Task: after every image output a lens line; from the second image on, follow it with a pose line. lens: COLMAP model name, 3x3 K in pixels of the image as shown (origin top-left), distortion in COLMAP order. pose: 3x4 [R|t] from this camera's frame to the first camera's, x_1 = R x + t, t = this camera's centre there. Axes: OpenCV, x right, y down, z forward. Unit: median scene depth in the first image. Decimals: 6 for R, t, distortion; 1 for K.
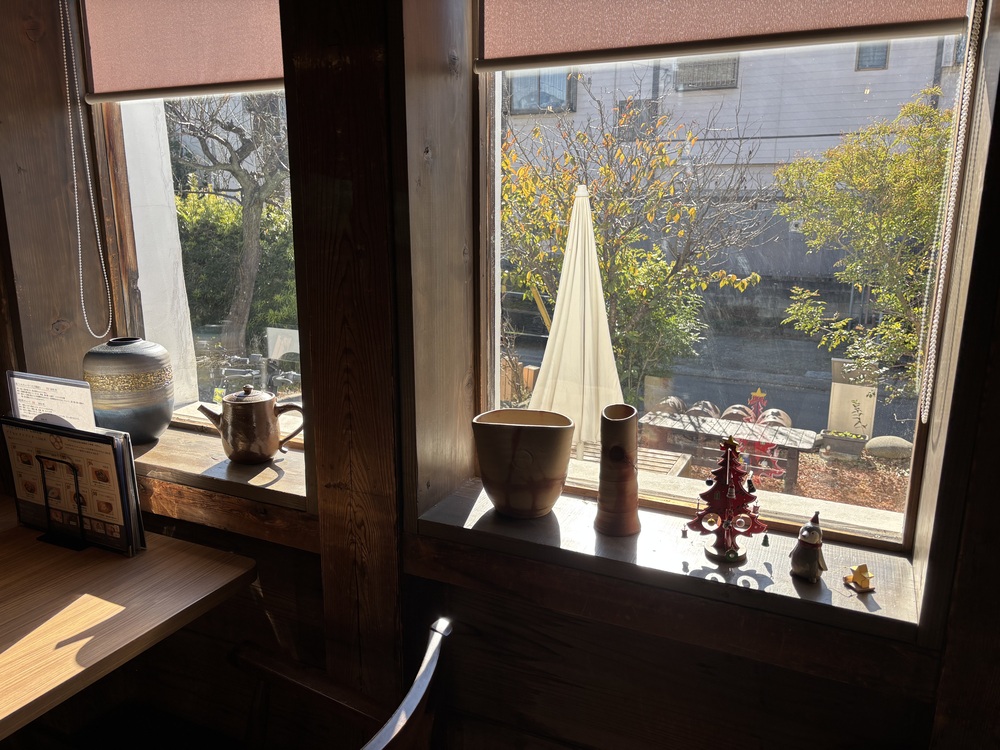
lens RADIAL K [[751.6, 0, 500.0], [0, 751.6, 375.0], [0, 0, 1]] dist [0.008769, 0.003619]
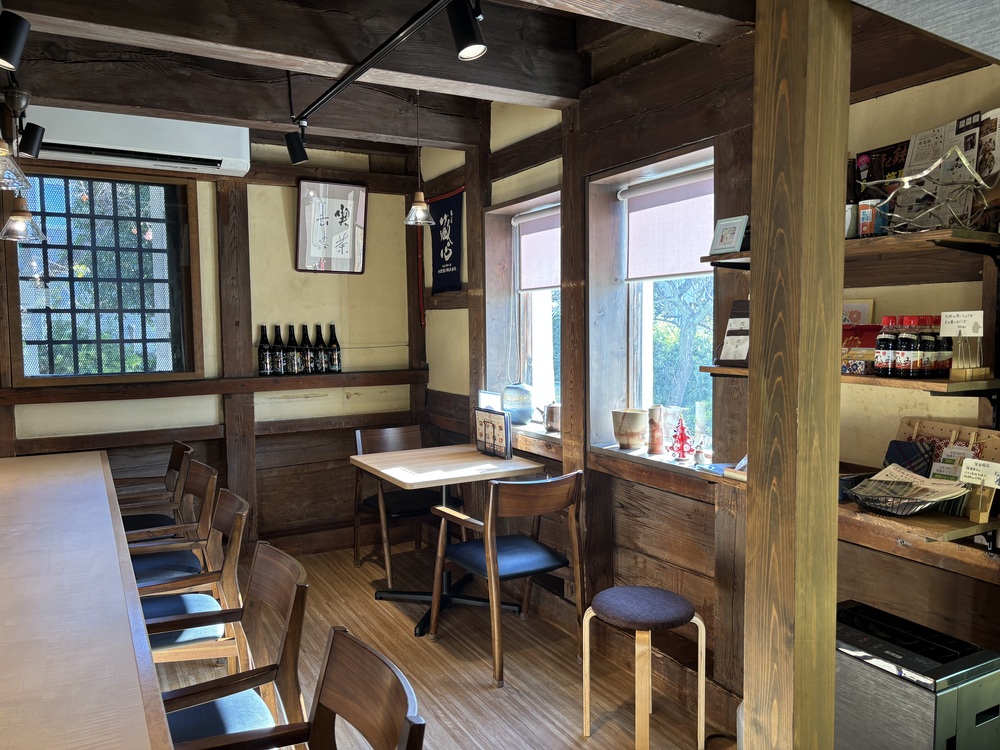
lens RADIAL K [[761.5, 0, 500.0], [0, 761.5, 375.0], [0, 0, 1]] dist [-0.050109, 0.000394]
pose [[0.812995, 0.025617, -0.581707, 1.051771], [-0.116970, 0.985851, -0.120064, 0.268604], [0.570400, 0.165654, 0.804489, -1.235313]]
